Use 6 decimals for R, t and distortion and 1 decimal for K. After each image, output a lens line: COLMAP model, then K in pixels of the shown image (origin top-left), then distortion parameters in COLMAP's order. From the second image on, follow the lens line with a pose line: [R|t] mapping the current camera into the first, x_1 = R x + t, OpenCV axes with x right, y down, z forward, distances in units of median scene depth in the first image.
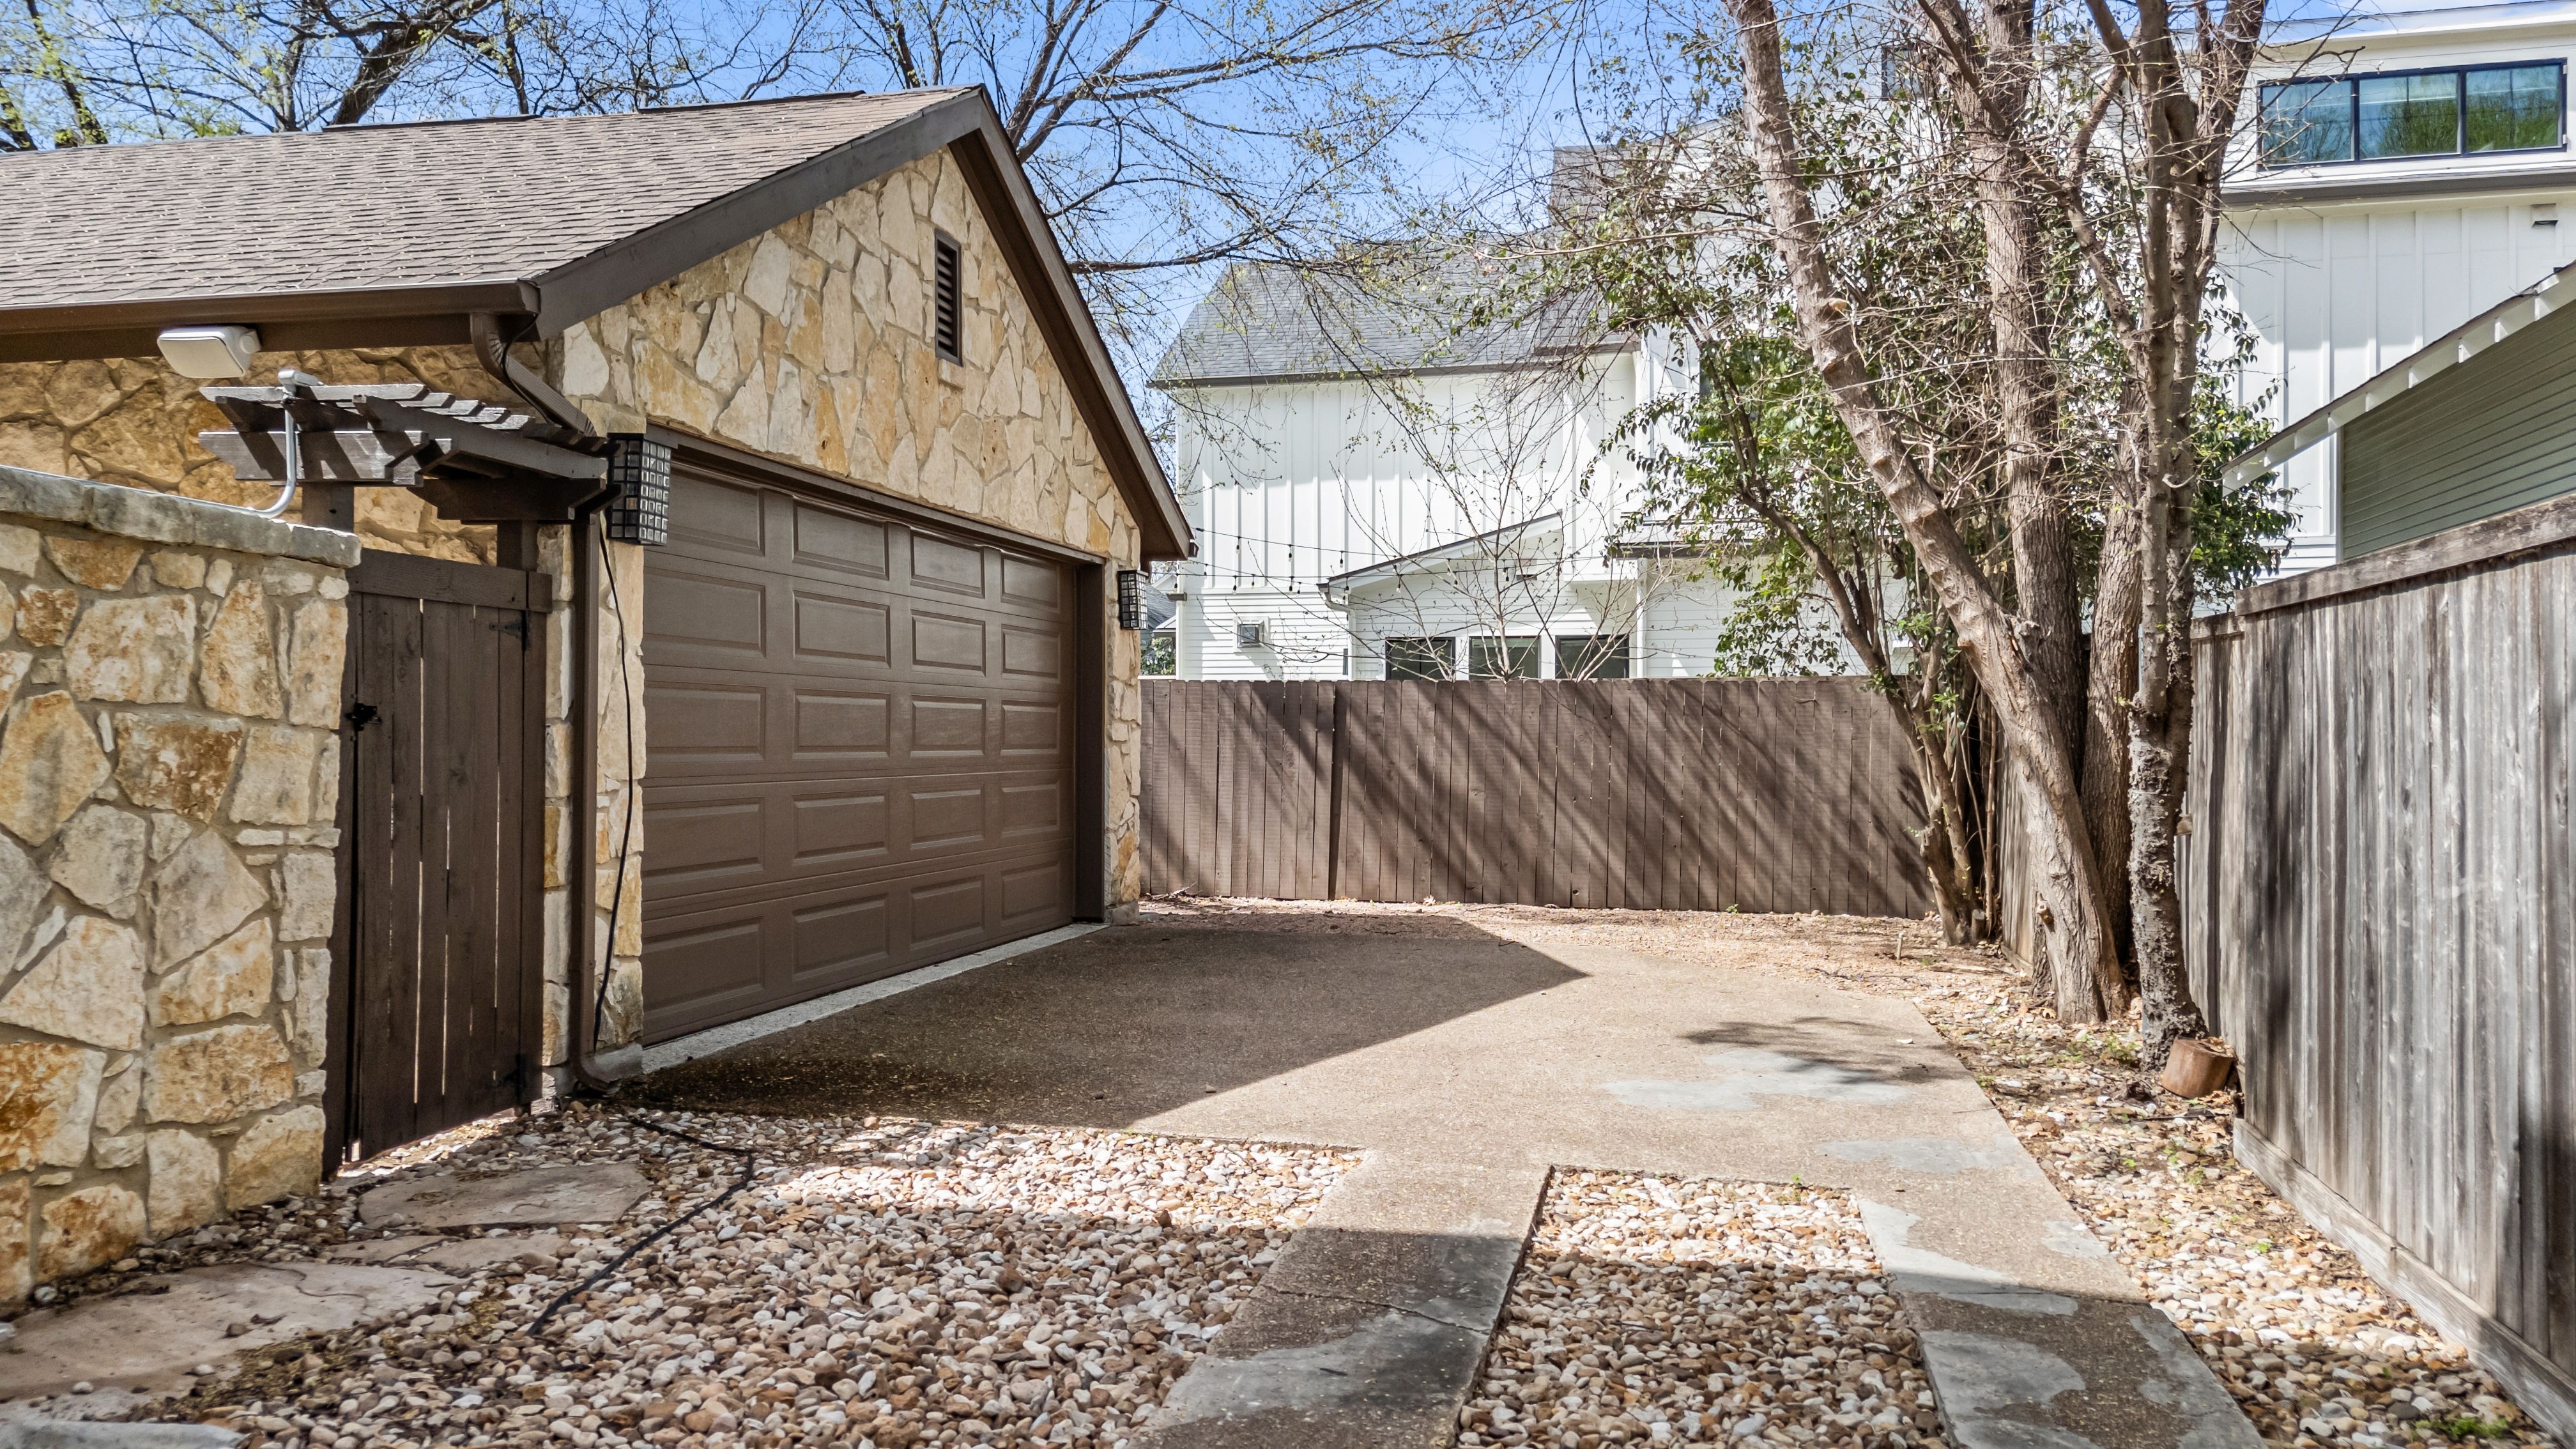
lens RADIAL K [[1788.0, 0, 1288.0], [0, 1788.0, 724.5], [0, 0, 1]] dist [0.007565, 0.001238]
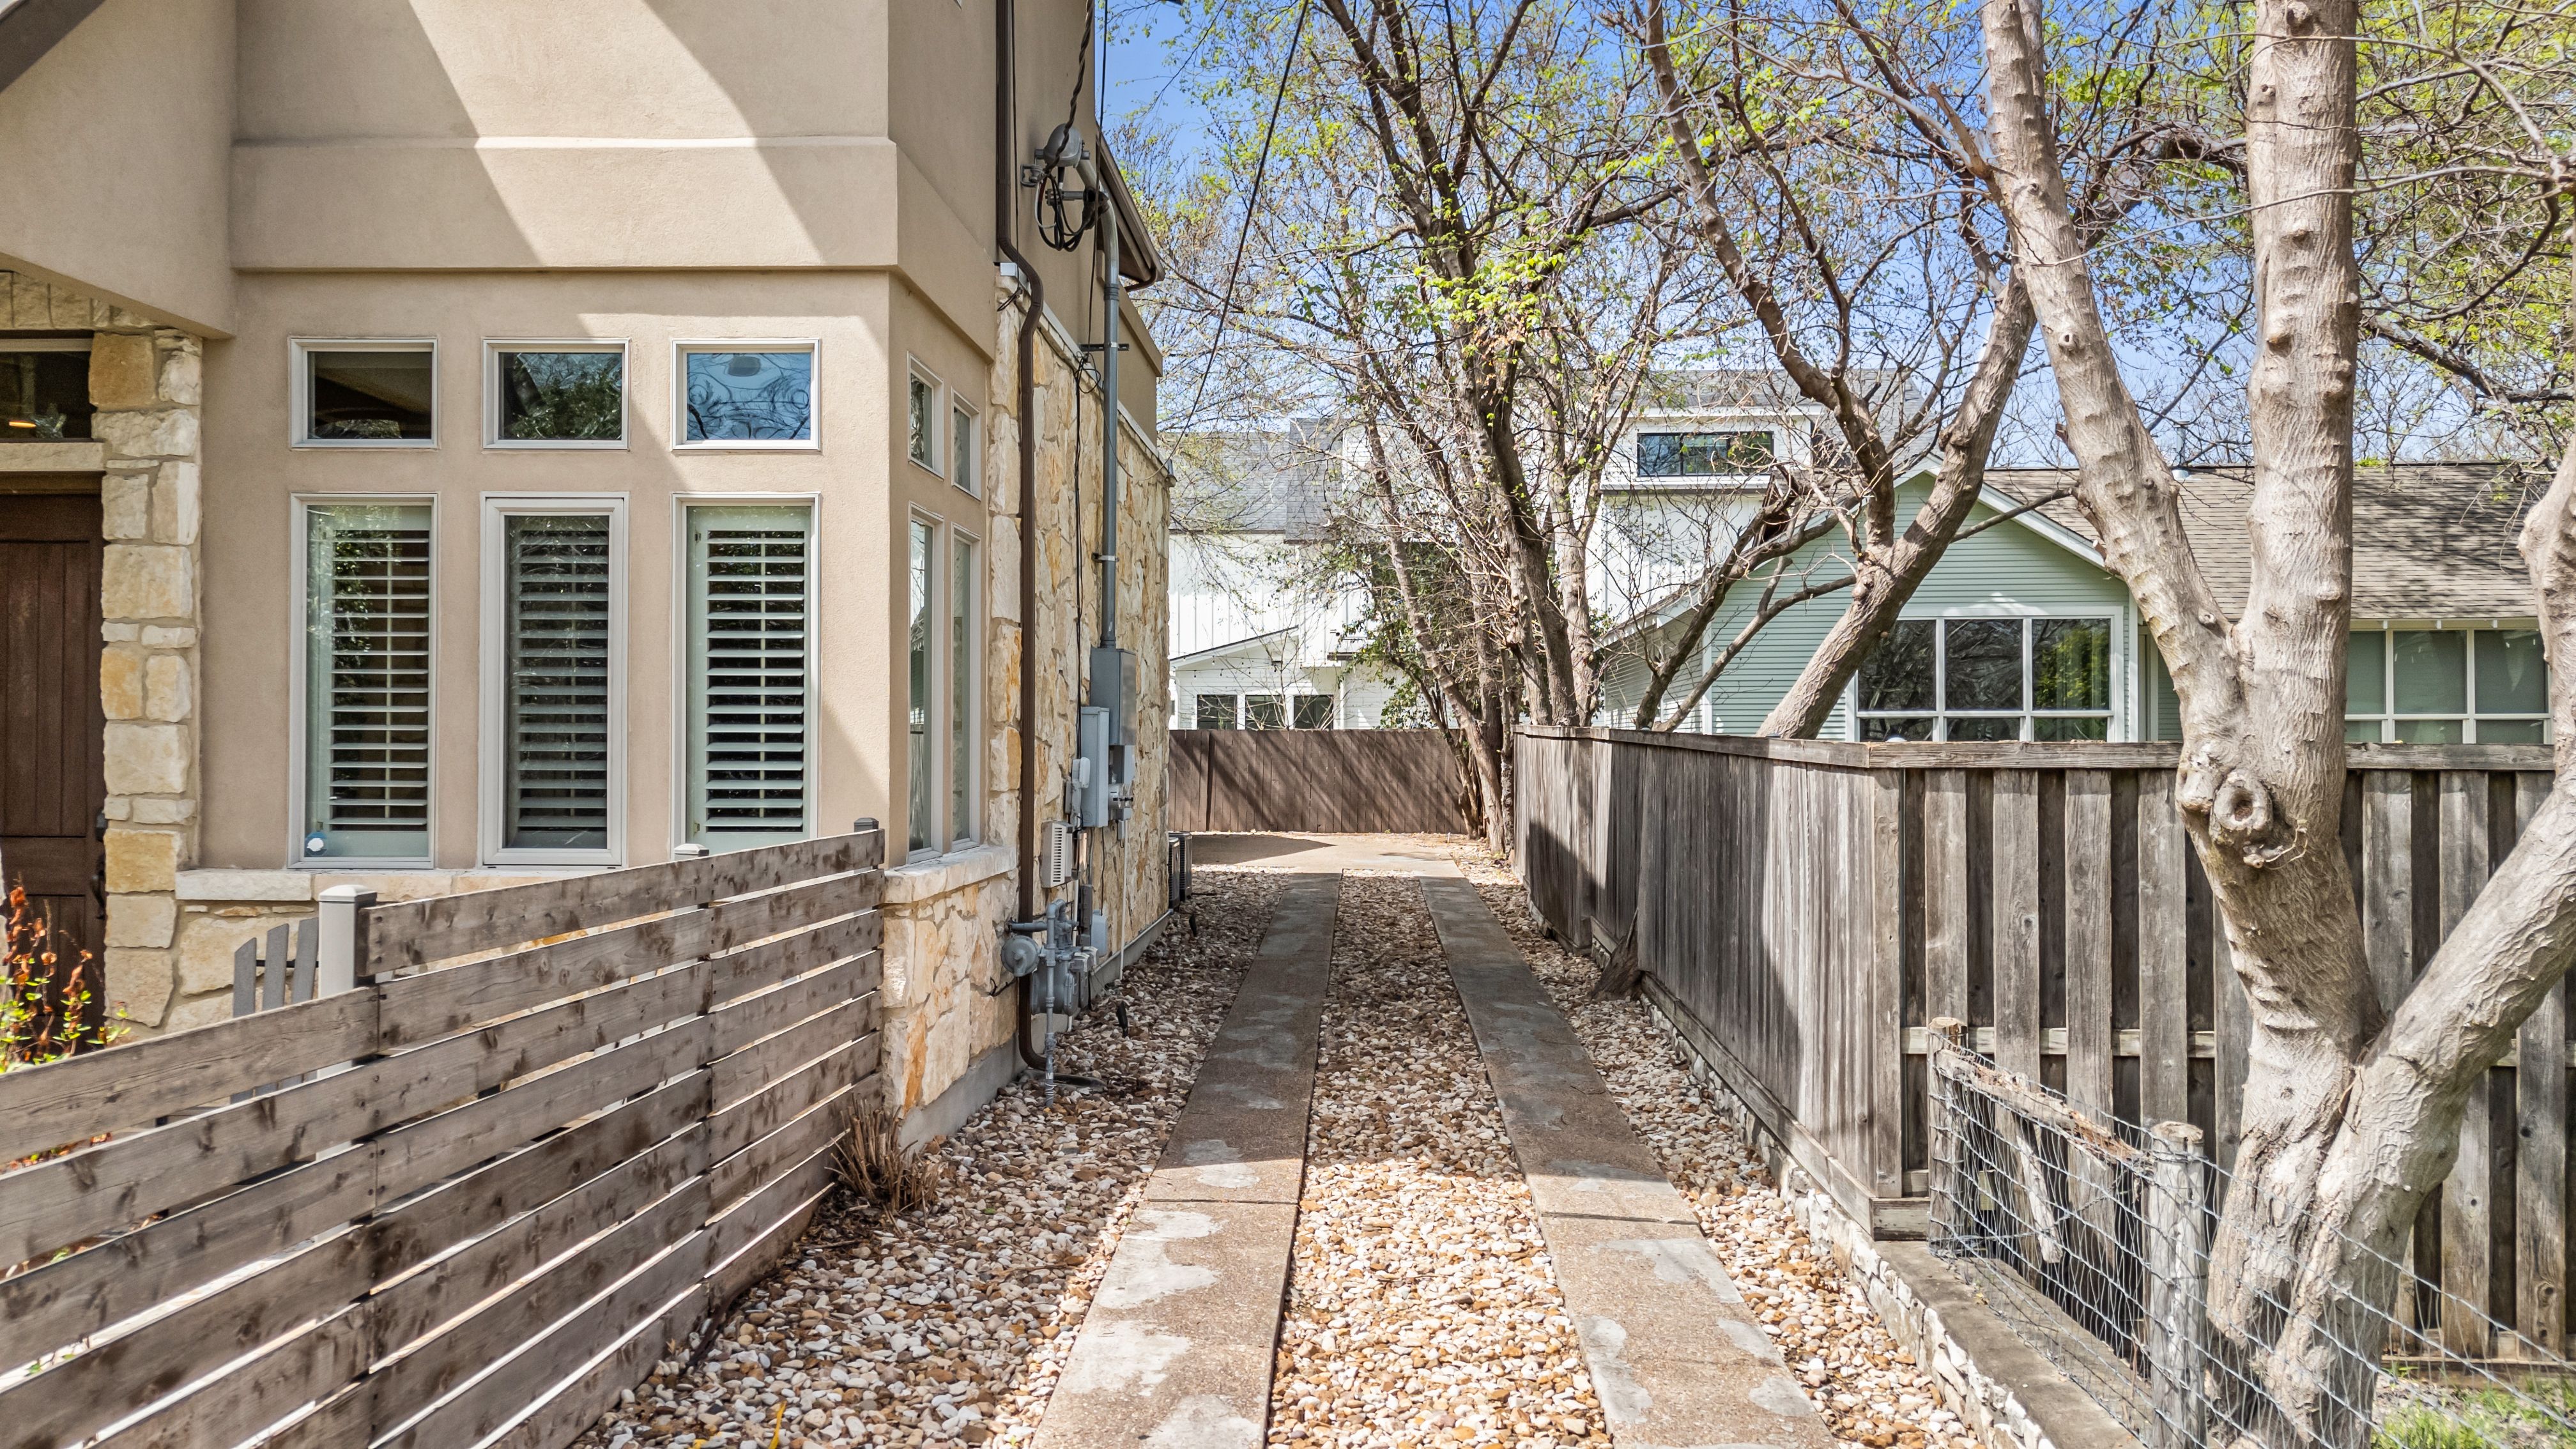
lens RADIAL K [[1775.0, 0, 1288.0], [0, 1775.0, 724.5], [0, 0, 1]] dist [0.058506, -0.001570]
pose [[0.983455, -0.001904, 0.181140, -0.276827], [0.001369, 0.999994, 0.003077, -0.039145], [-0.181145, -0.002778, 0.983452, -1.162282]]
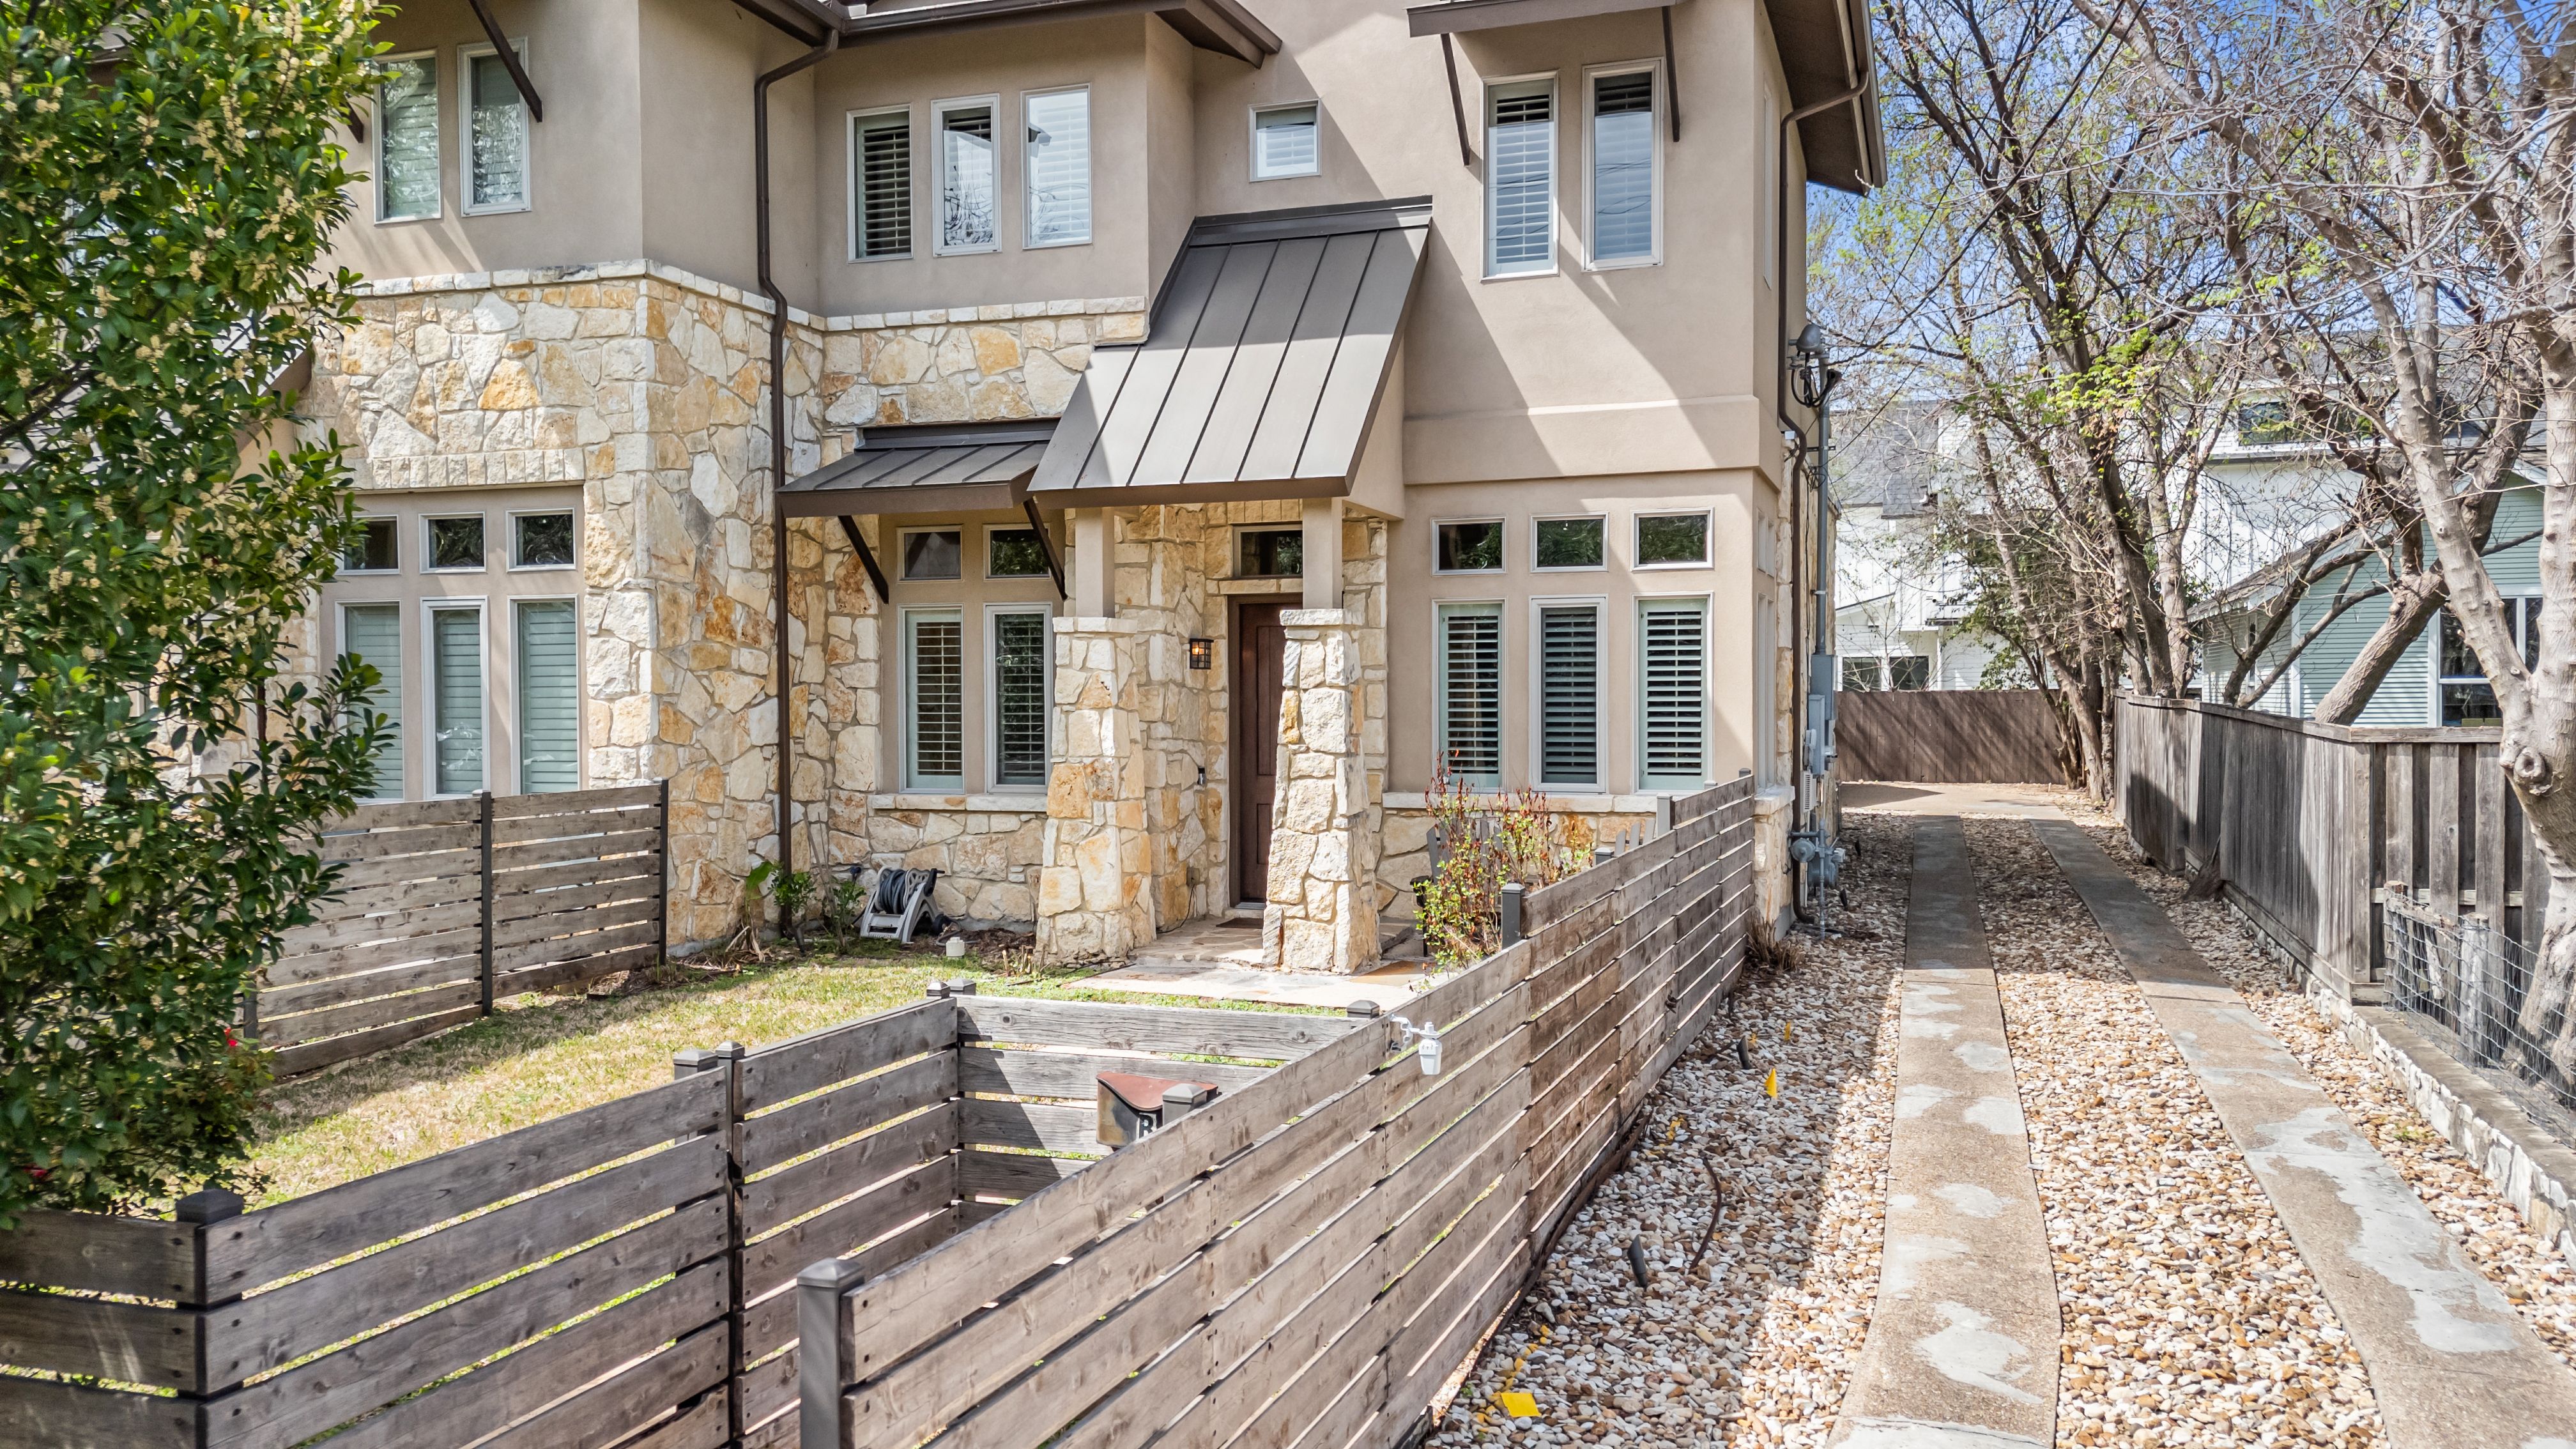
lens RADIAL K [[1788.0, 0, 1288.0], [0, 1788.0, 724.5], [0, 0, 1]] dist [0.007565, 0.001238]
pose [[0.993017, -0.010822, -0.117471, -0.427690], [0.014347, 0.999471, 0.029196, -0.064556], [0.117093, -0.030678, 0.992647, -1.592915]]
